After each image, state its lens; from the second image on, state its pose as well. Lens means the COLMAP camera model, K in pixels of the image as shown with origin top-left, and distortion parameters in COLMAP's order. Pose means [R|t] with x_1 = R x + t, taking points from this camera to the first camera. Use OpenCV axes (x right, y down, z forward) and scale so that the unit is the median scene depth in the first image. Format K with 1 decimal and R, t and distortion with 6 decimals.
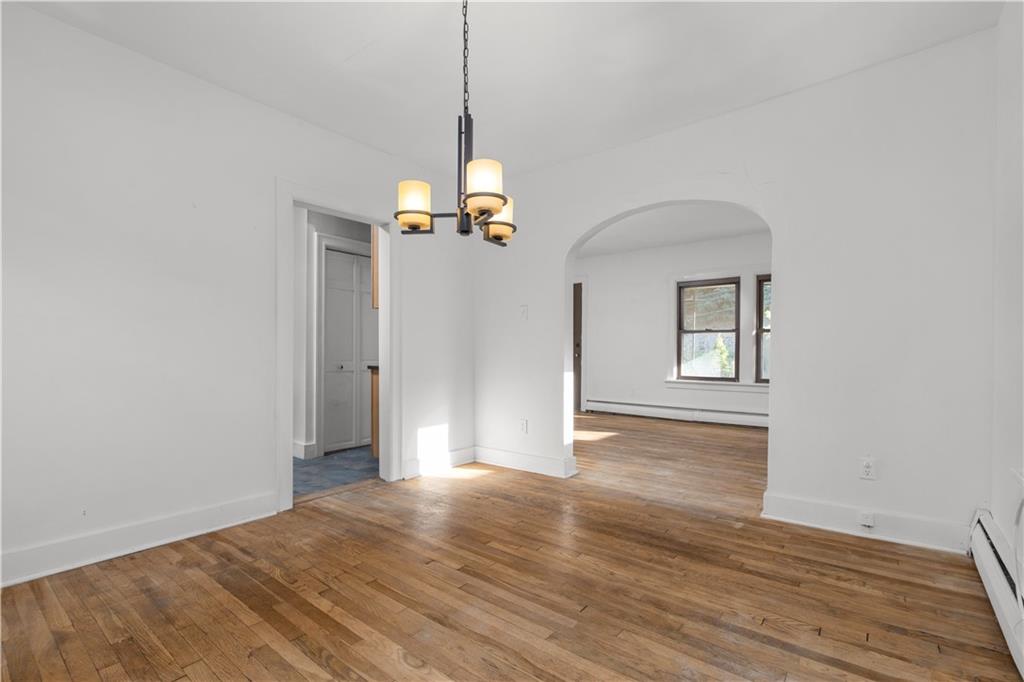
lens RADIAL K [[464.2, 0, 503.5], [0, 464.2, 346.7], [0, 0, 1]] dist [0.000231, -0.000663]
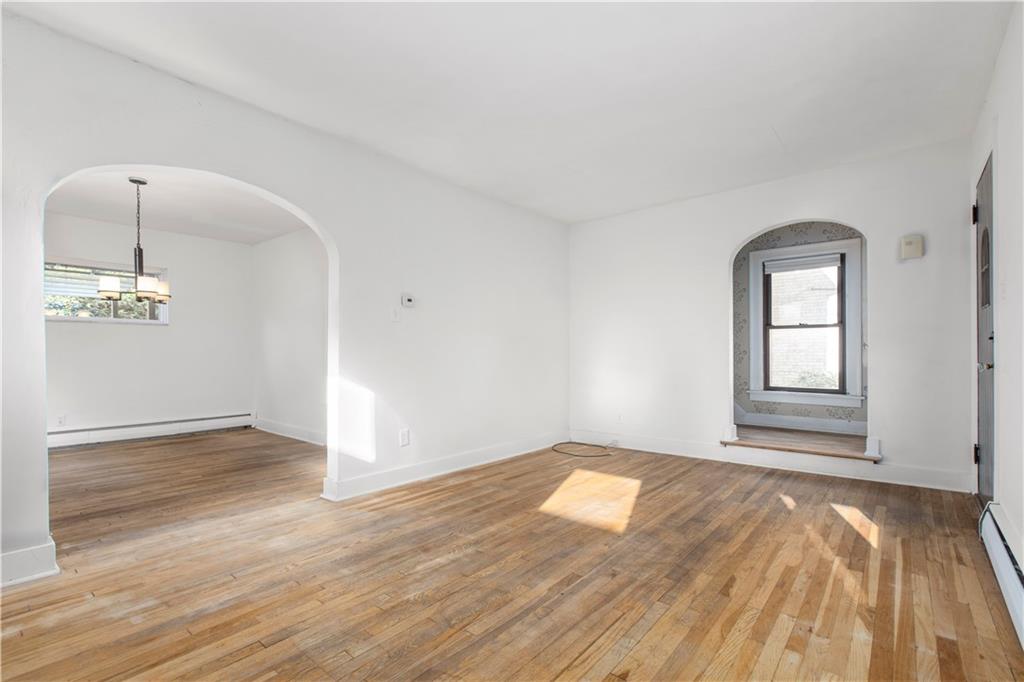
lens RADIAL K [[464.2, 0, 510.1], [0, 464.2, 345.6], [0, 0, 1]] dist [0.000231, -0.000663]
pose [[-0.010775, -0.017238, -0.999793, 1.649291], [0.011689, 0.999781, -0.017364, 0.015834], [0.999874, -0.011873, -0.010571, 2.197118]]
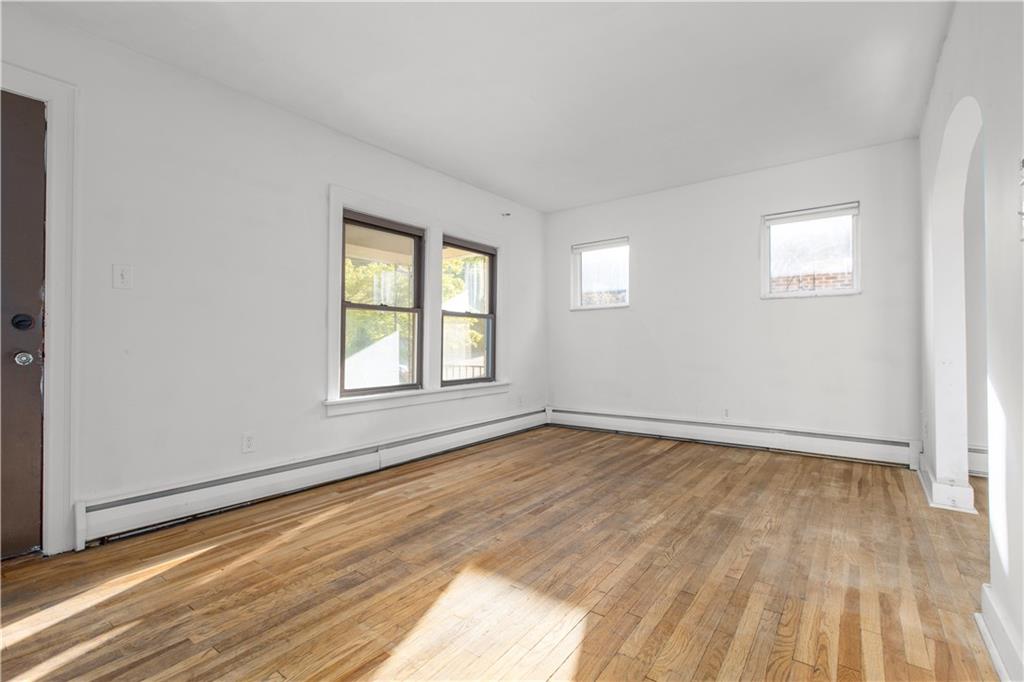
lens RADIAL K [[464.2, 0, 512.3], [0, 464.2, 345.5], [0, 0, 1]] dist [0.000231, -0.000663]
pose [[-0.043650, -0.007141, 0.999021, -0.416908], [-0.004019, 0.999968, 0.006973, 0.025747], [-0.999039, -0.003711, -0.043677, 2.412931]]
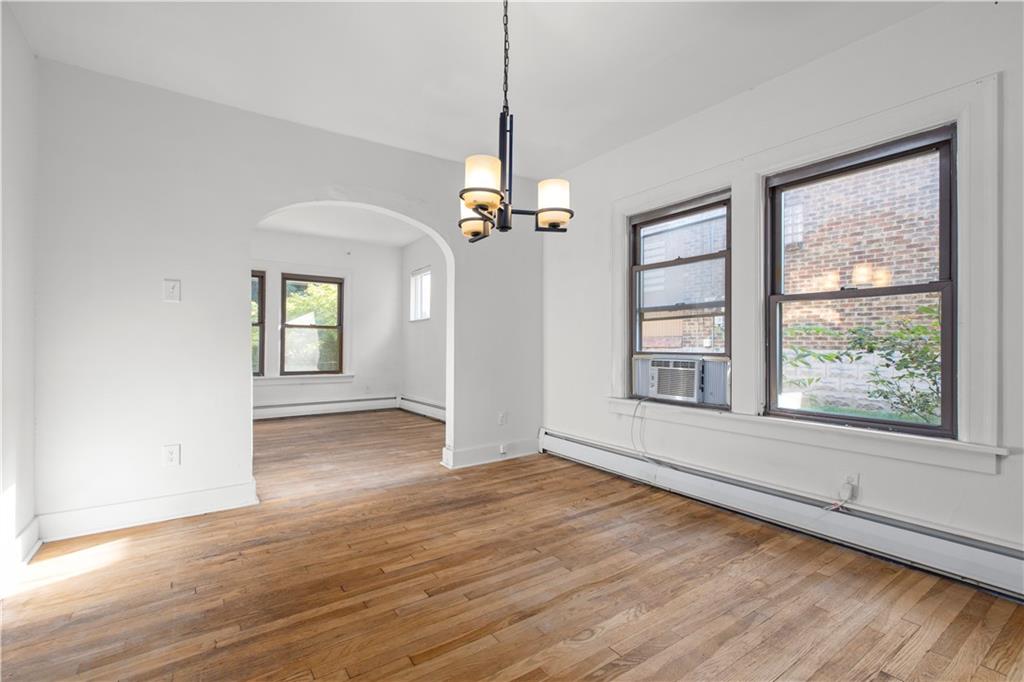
lens RADIAL K [[464.2, 0, 515.7], [0, 464.2, 343.9], [0, 0, 1]] dist [0.000231, -0.000663]
pose [[0.264923, 0.003358, 0.964264, -0.834358], [-0.010875, 0.999941, -0.000494, 0.004410], [-0.964208, -0.010355, 0.264944, 0.574248]]
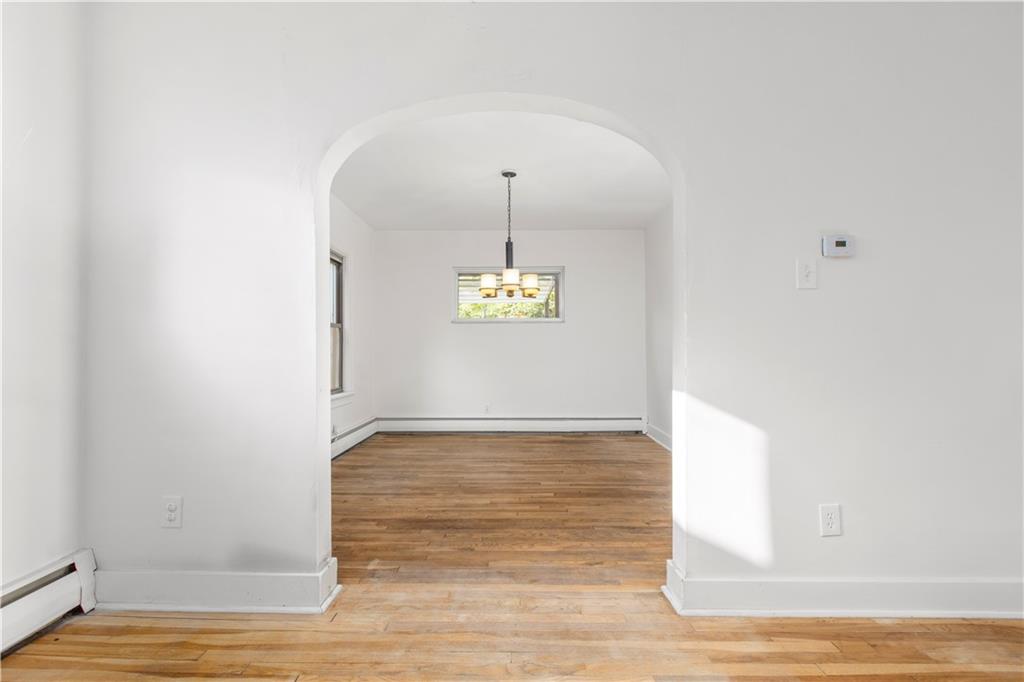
lens RADIAL K [[464.2, 0, 508.1], [0, 464.2, 340.4], [0, 0, 1]] dist [0.000231, -0.000663]
pose [[-0.777836, -0.012695, -0.628339, 0.979077], [0.008777, 0.999479, -0.031060, 0.015891], [0.628406, -0.029674, -0.777319, 2.090998]]
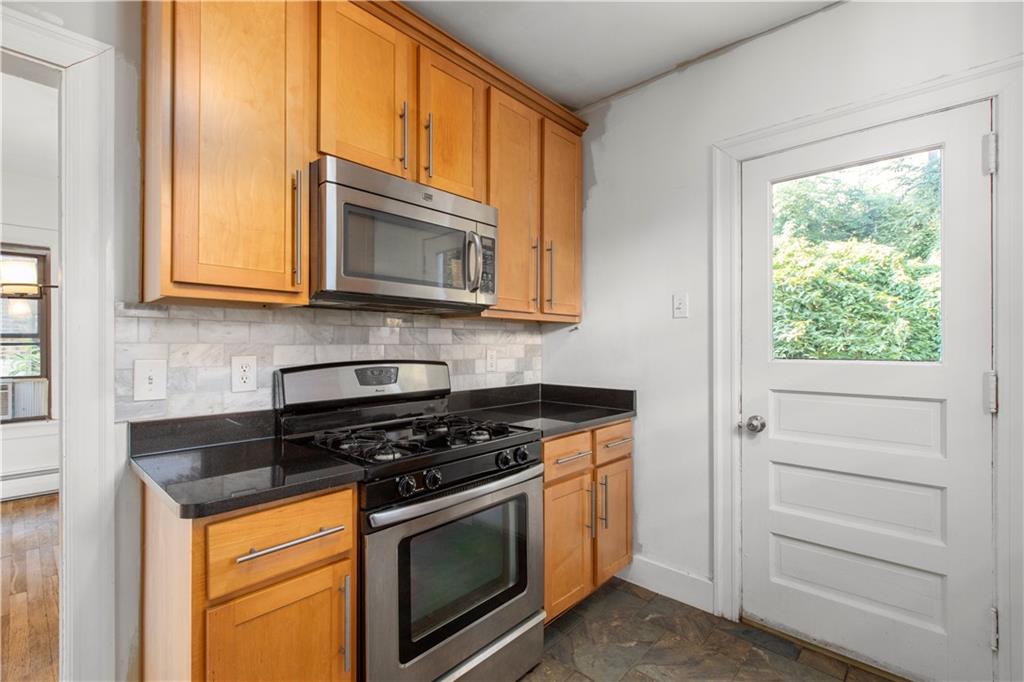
lens RADIAL K [[464.2, 0, 506.3], [0, 464.2, 343.1], [0, 0, 1]] dist [0.000231, -0.000663]
pose [[-0.997175, -0.003296, 0.075045, -1.195732], [-0.003918, 0.999959, -0.008153, -0.083015], [-0.075015, -0.008424, -0.997147, 1.850237]]
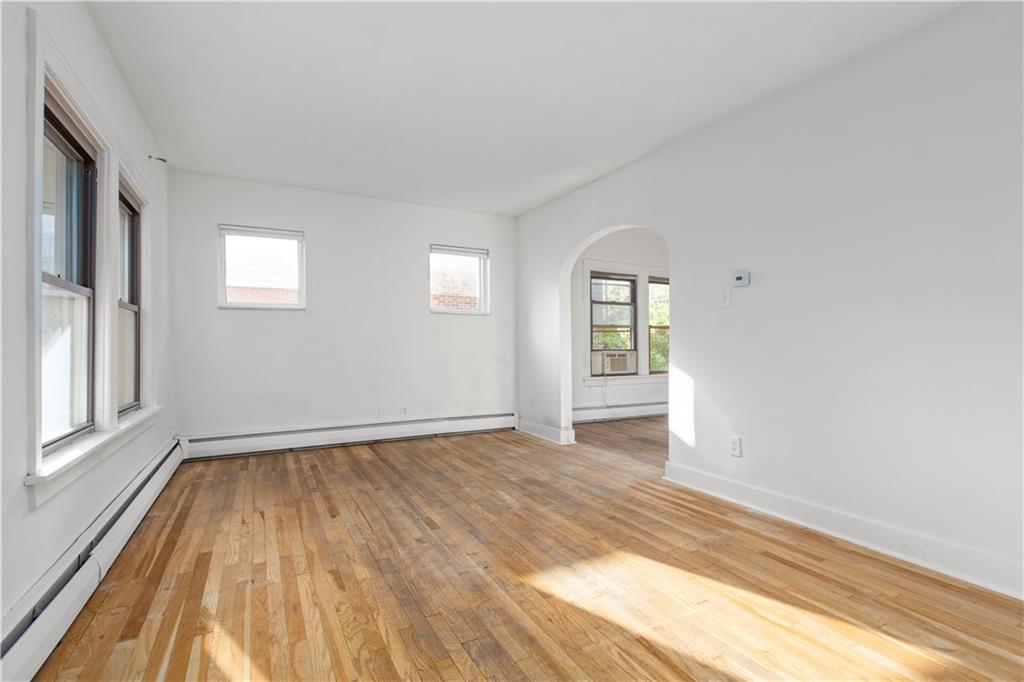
lens RADIAL K [[474.5, 0, 512.9], [0, 474.5, 348.9], [0, 0, 1]] dist [-0.000808, -0.000485]
pose [[-0.926165, -0.001535, 0.377114, 0.137950], [-0.002555, 0.999994, -0.002205, 0.028692], [-0.377109, -0.003006, -0.926164, 3.283824]]
